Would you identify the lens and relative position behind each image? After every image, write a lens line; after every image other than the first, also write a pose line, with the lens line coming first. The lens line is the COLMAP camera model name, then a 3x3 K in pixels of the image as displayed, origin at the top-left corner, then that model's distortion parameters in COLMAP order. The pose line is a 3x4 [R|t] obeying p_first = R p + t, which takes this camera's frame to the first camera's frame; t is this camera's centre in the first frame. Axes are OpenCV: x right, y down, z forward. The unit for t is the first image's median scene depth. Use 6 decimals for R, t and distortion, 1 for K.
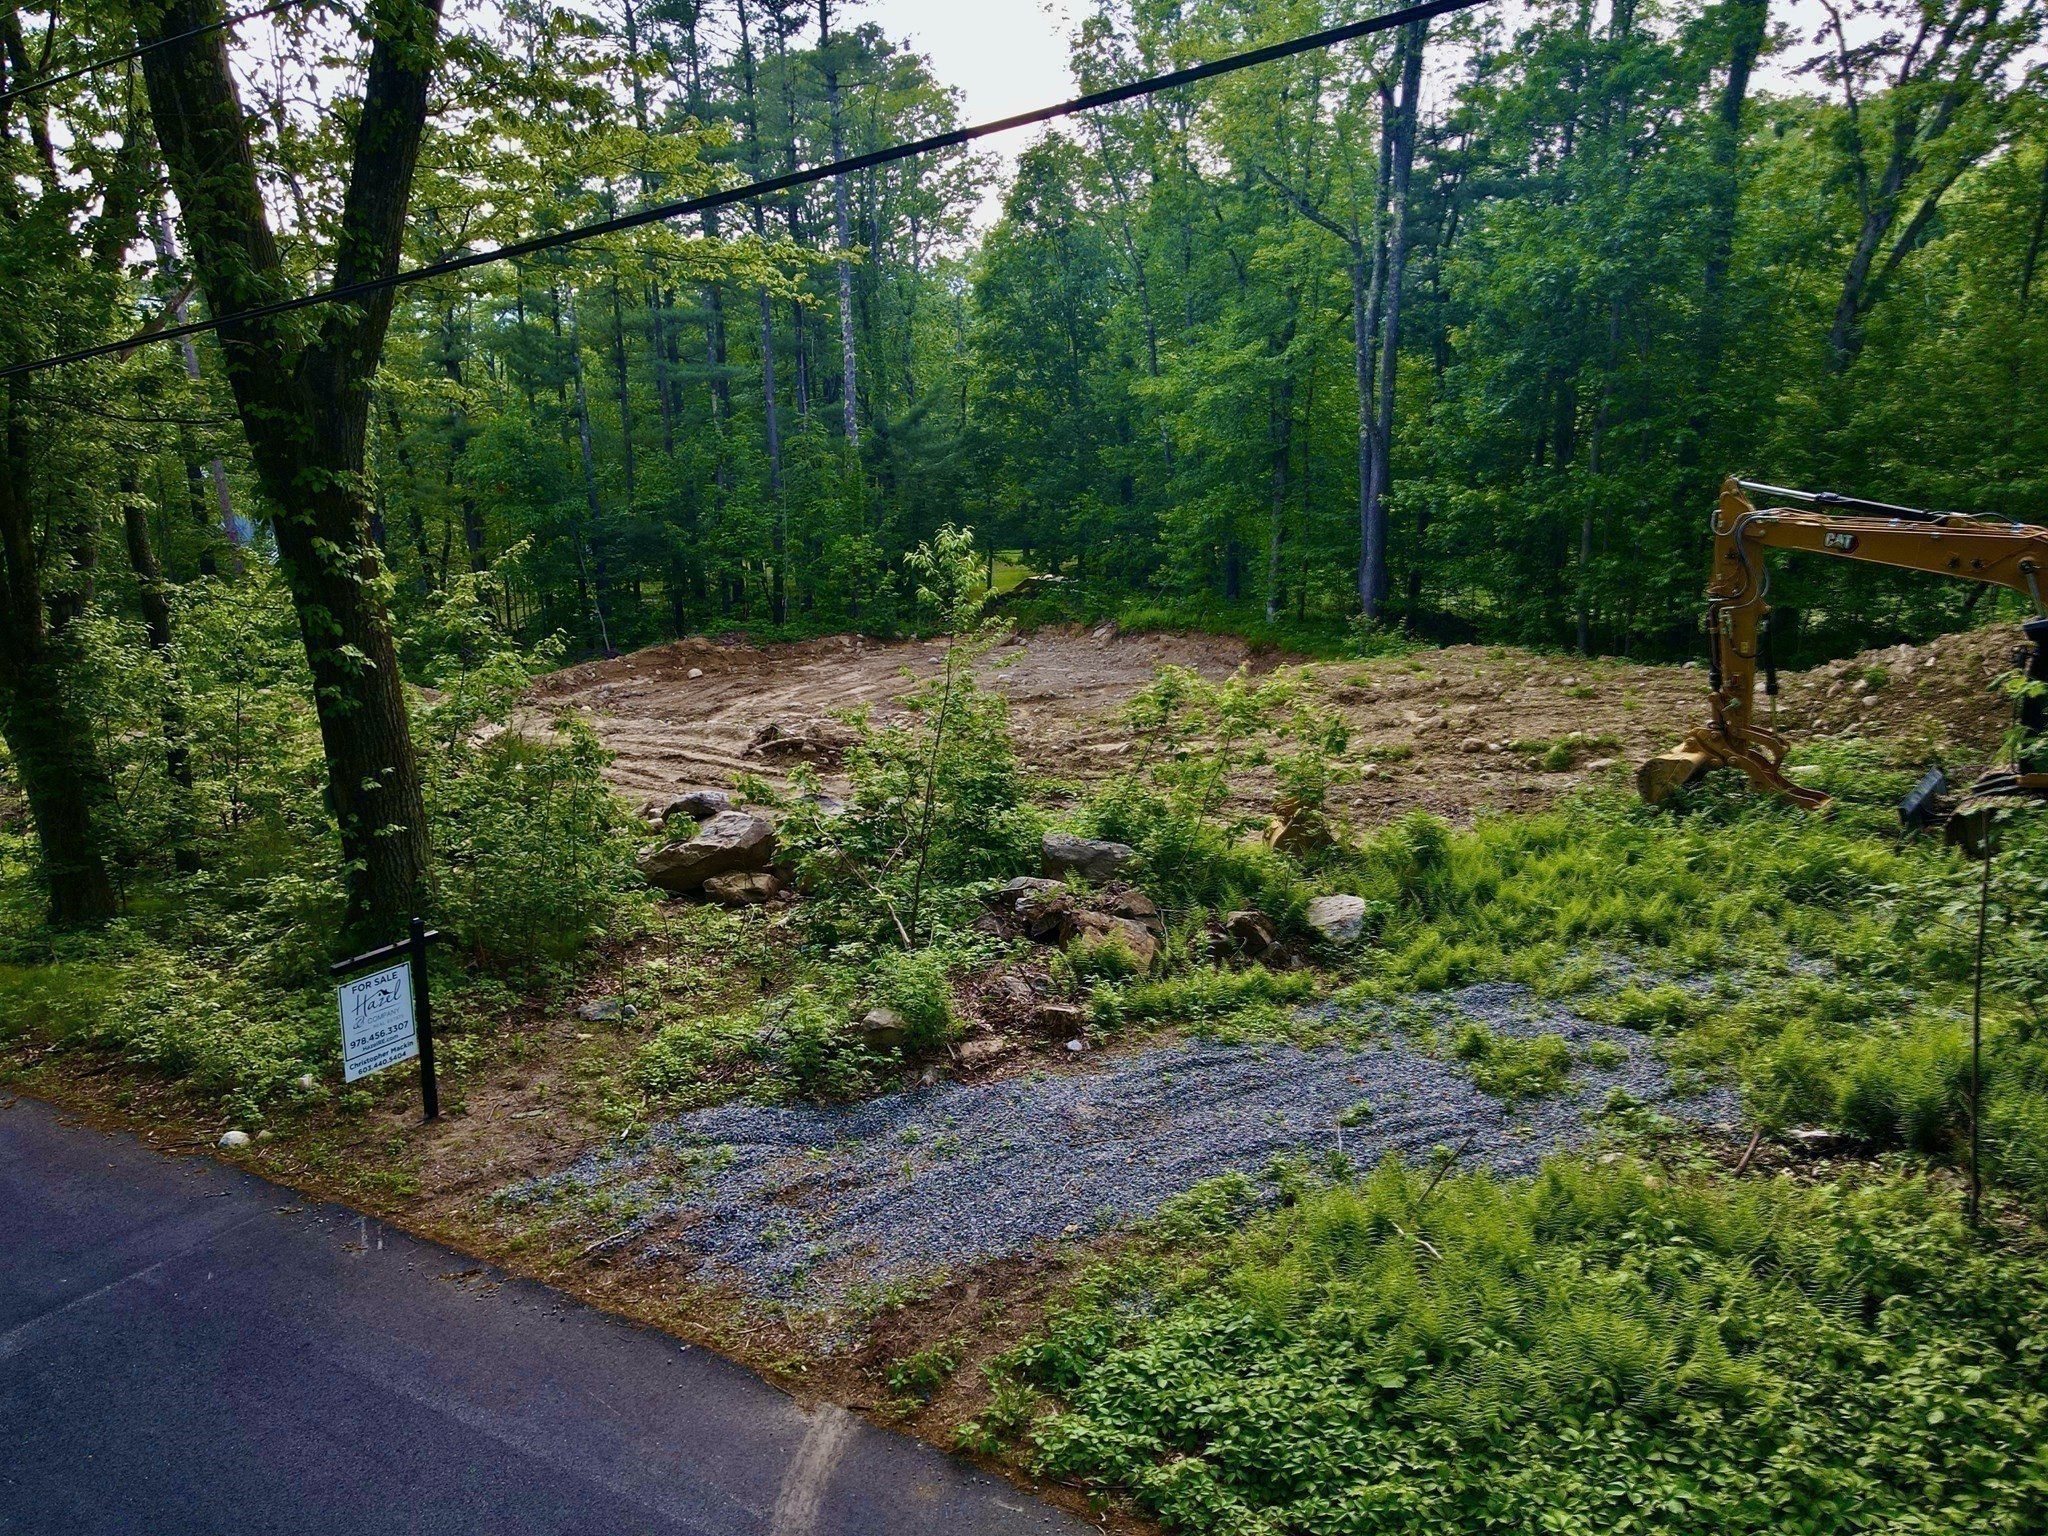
lens RADIAL K [[1501.3, 0, 1021.0], [0, 1501.3, 776.2], [0, 0, 1]] dist [-0.023645, 0.074087]
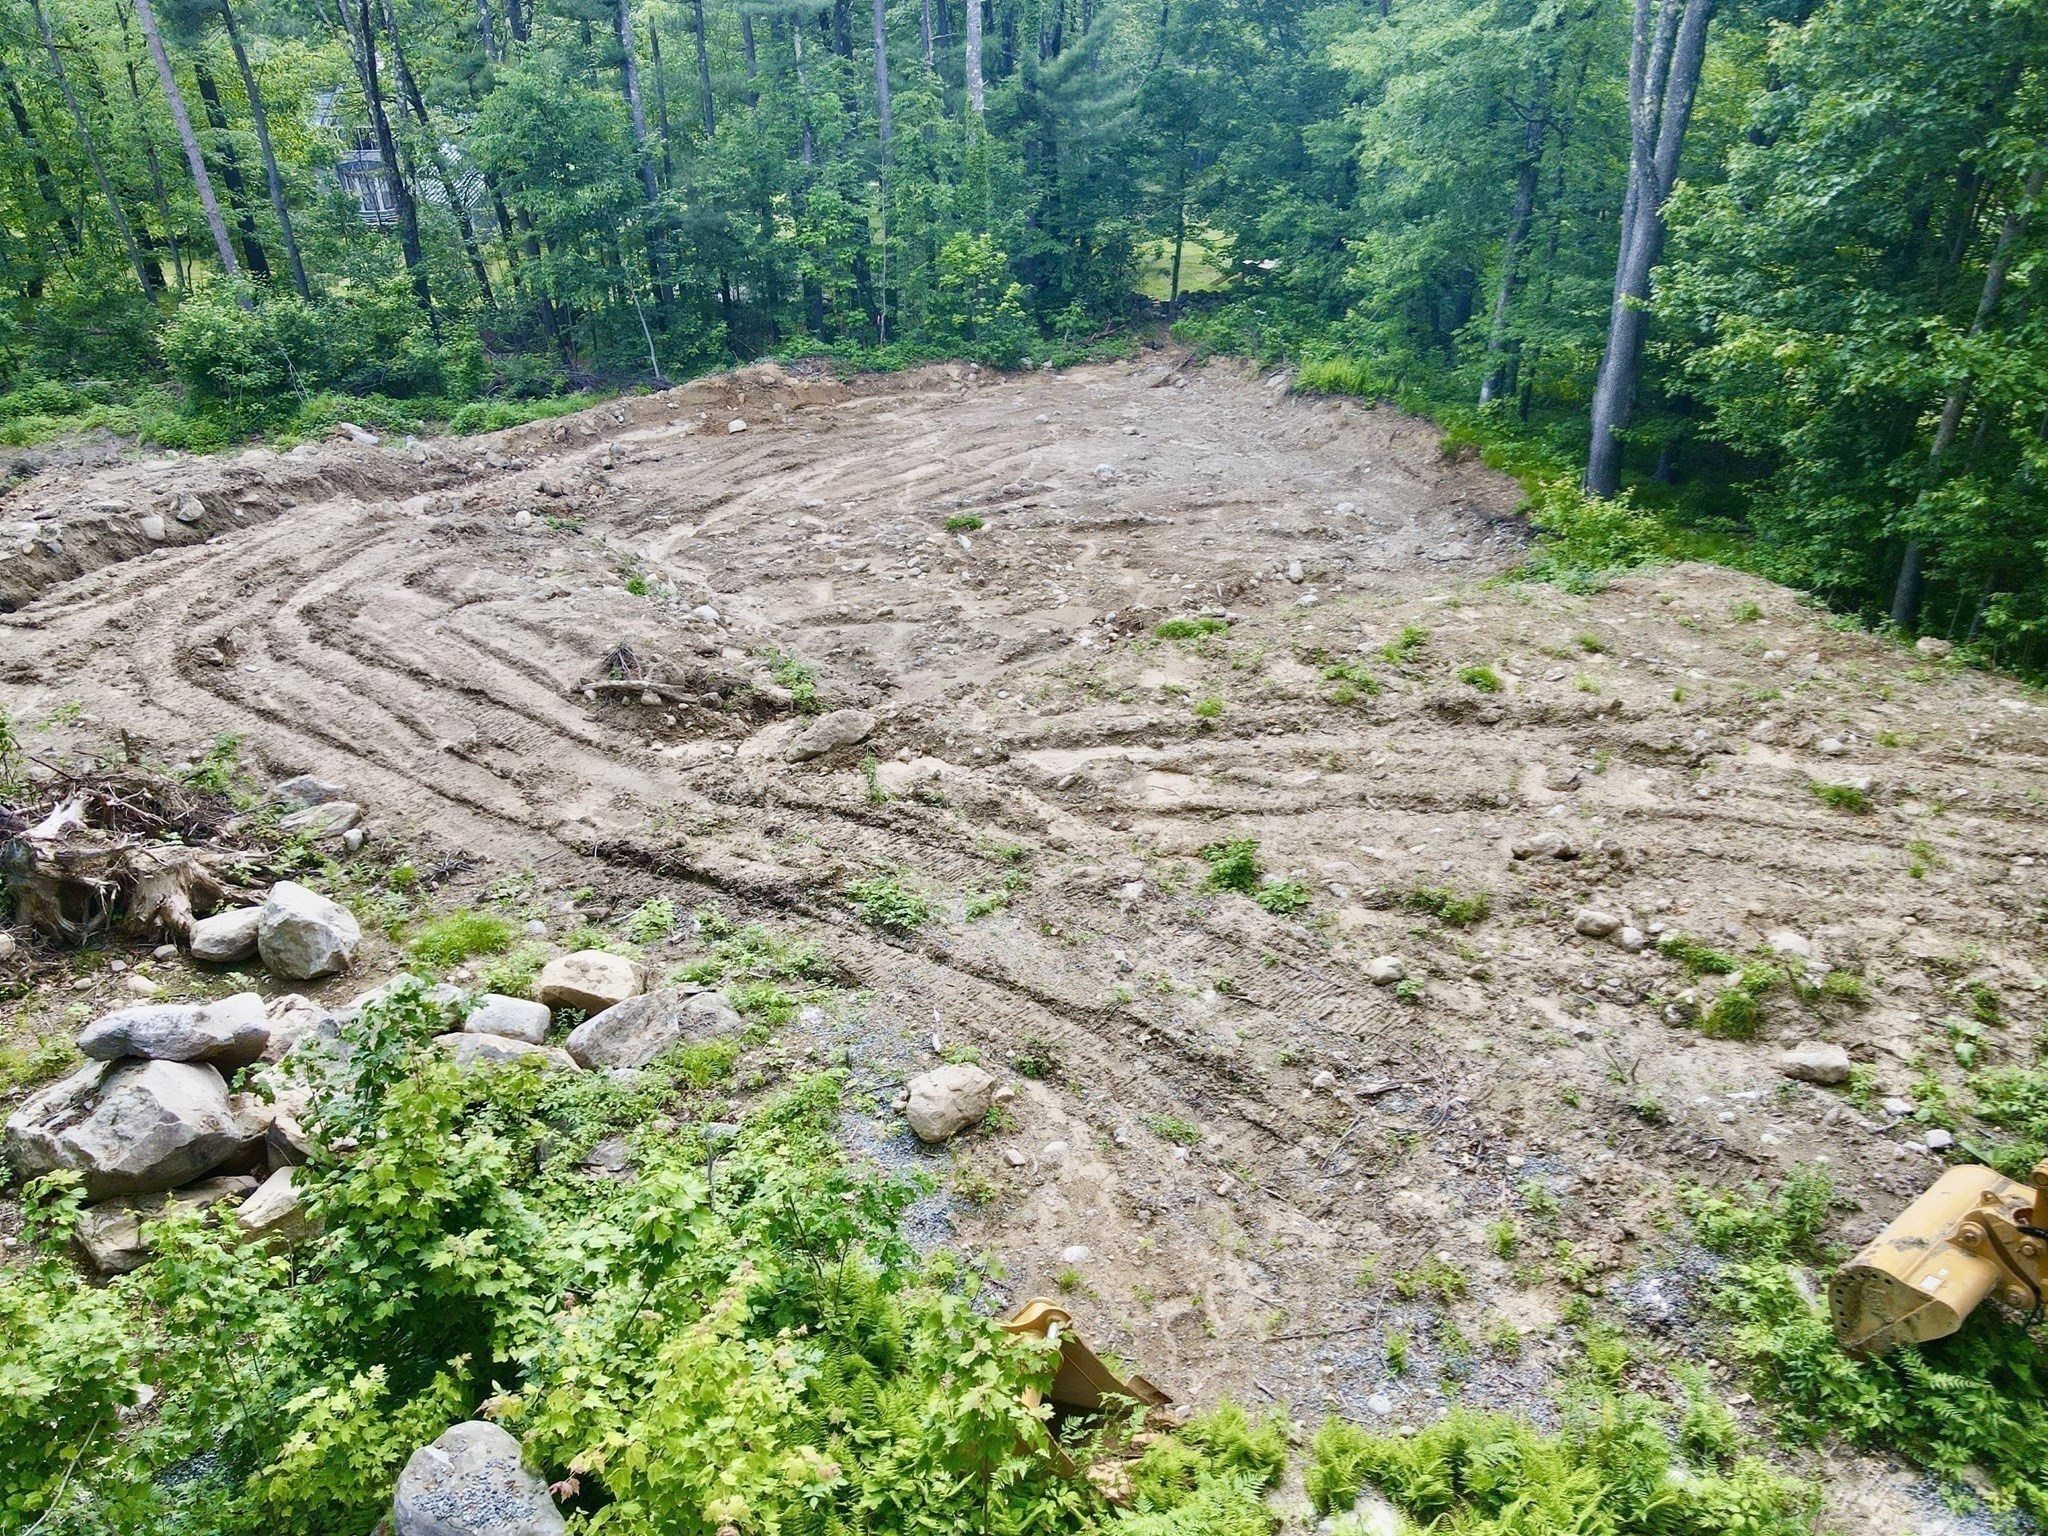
lens RADIAL K [[1498.2, 0, 1020.6], [0, 1498.2, 775.5], [0, 0, 1]] dist [0.011982, 0.010272]
pose [[0.978648, 0.108269, -0.174718, 0.233153], [-0.059878, 0.963327, 0.261564, -0.270361], [0.196630, -0.245517, 0.949241, 0.552347]]
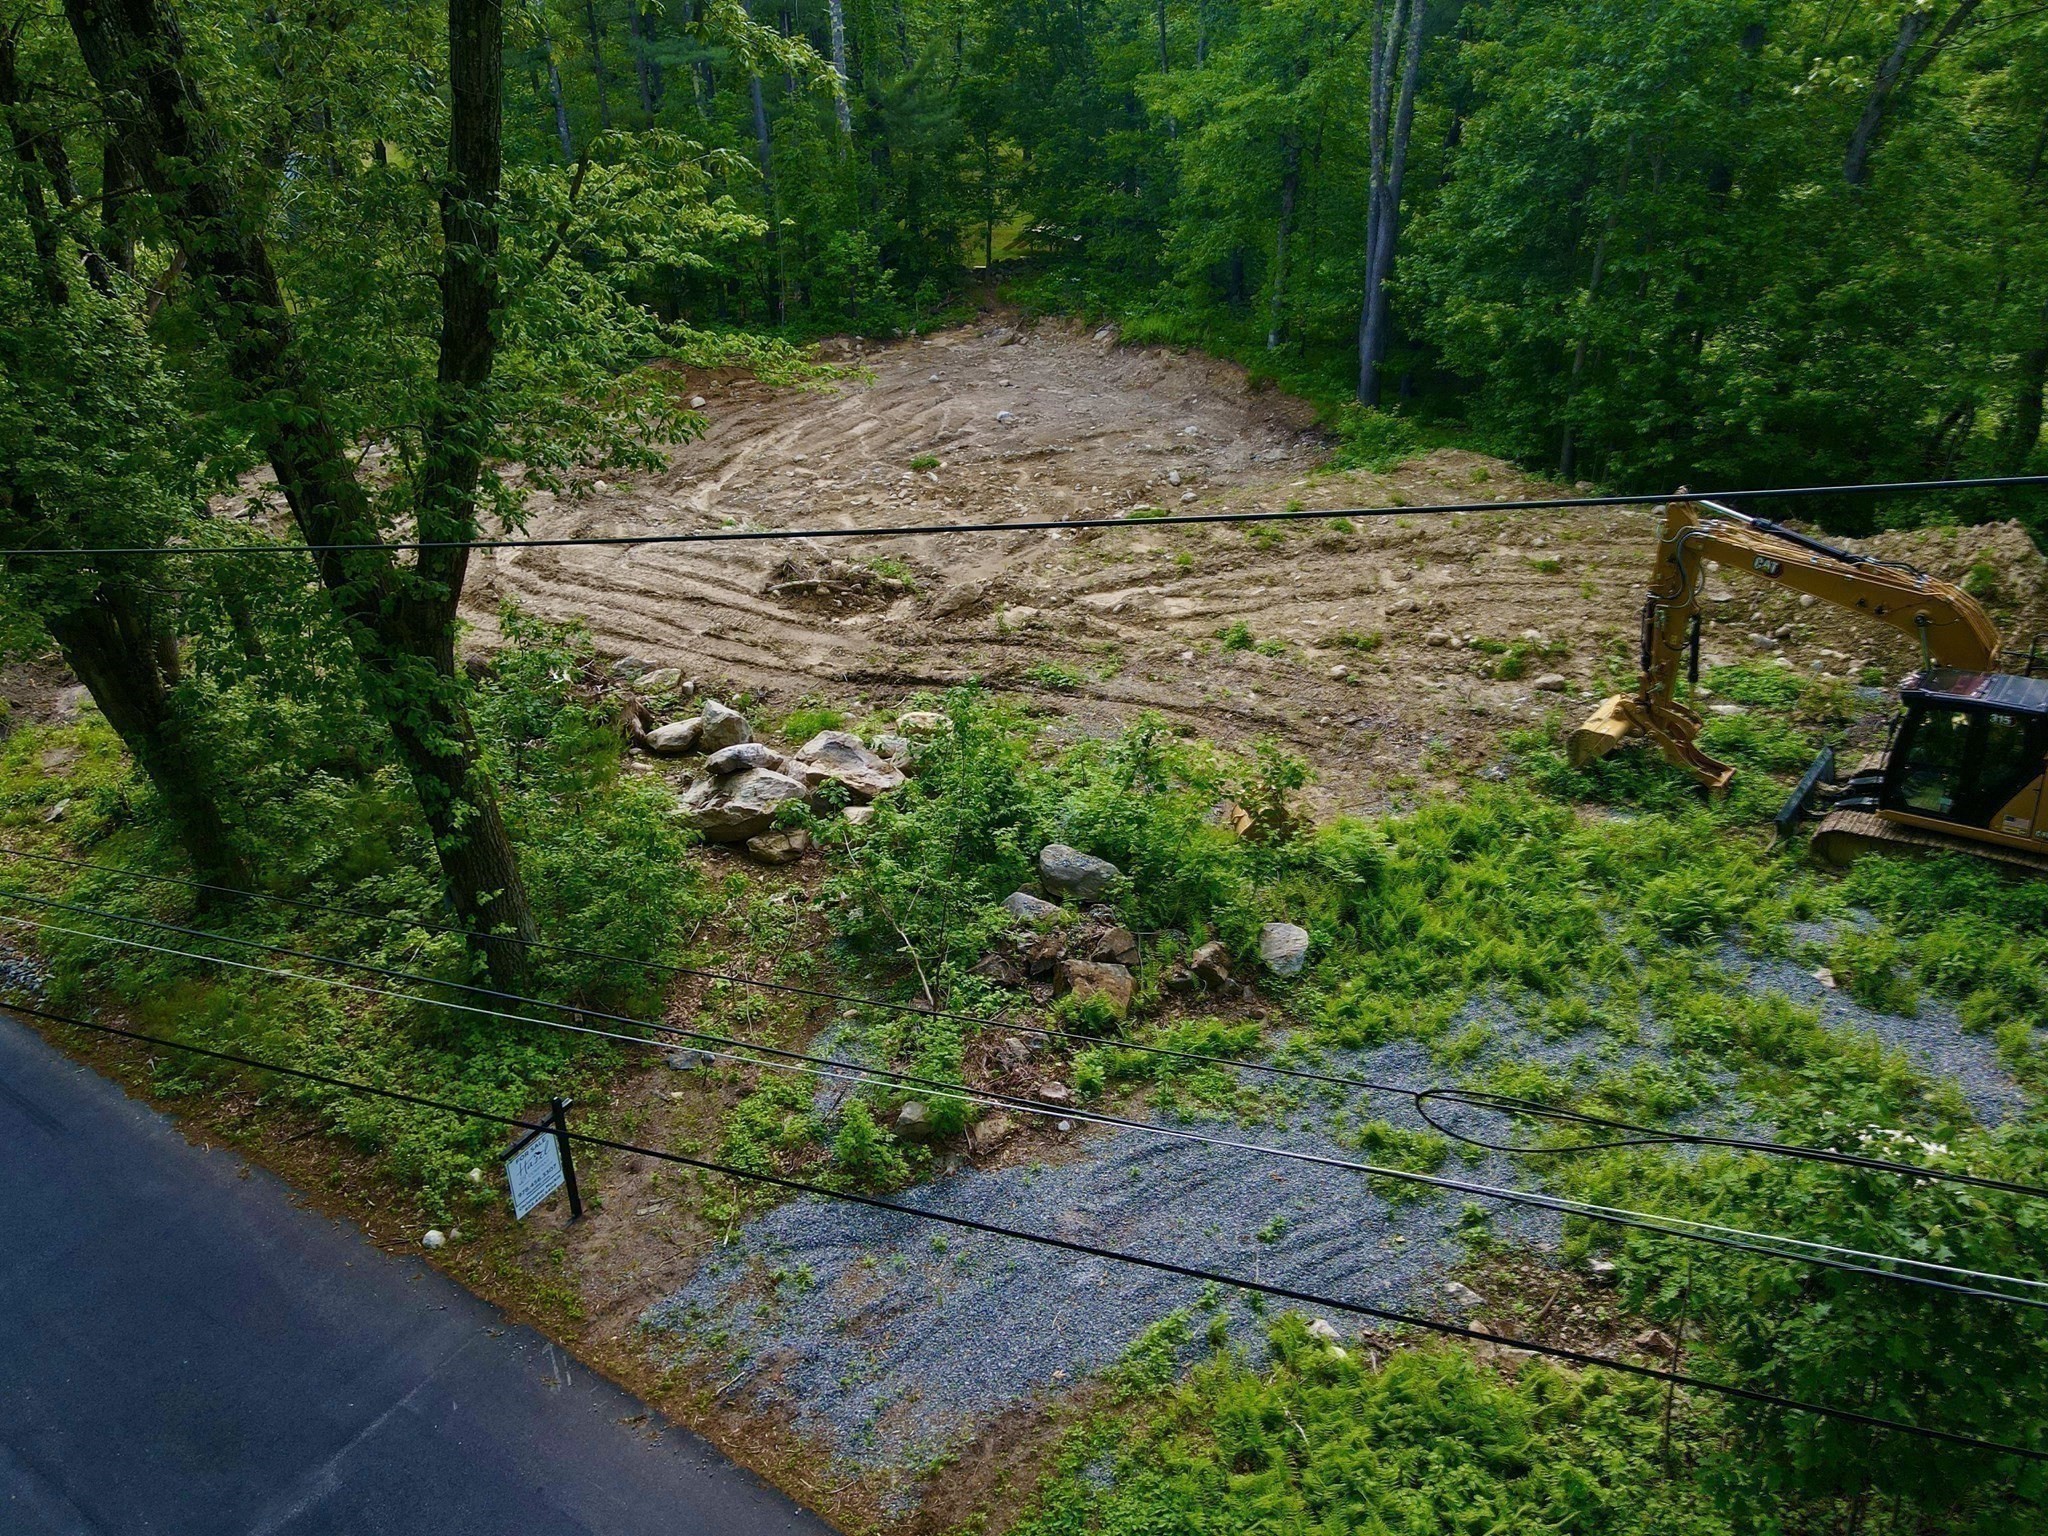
lens RADIAL K [[1501.3, 0, 1021.0], [0, 1501.3, 776.2], [0, 0, 1]] dist [-0.023645, 0.074087]
pose [[1.000000, -0.000448, -0.000444, -0.000171], [0.000560, 0.955091, 0.296311, -0.318501], [0.000291, -0.296311, 0.955091, -0.088943]]
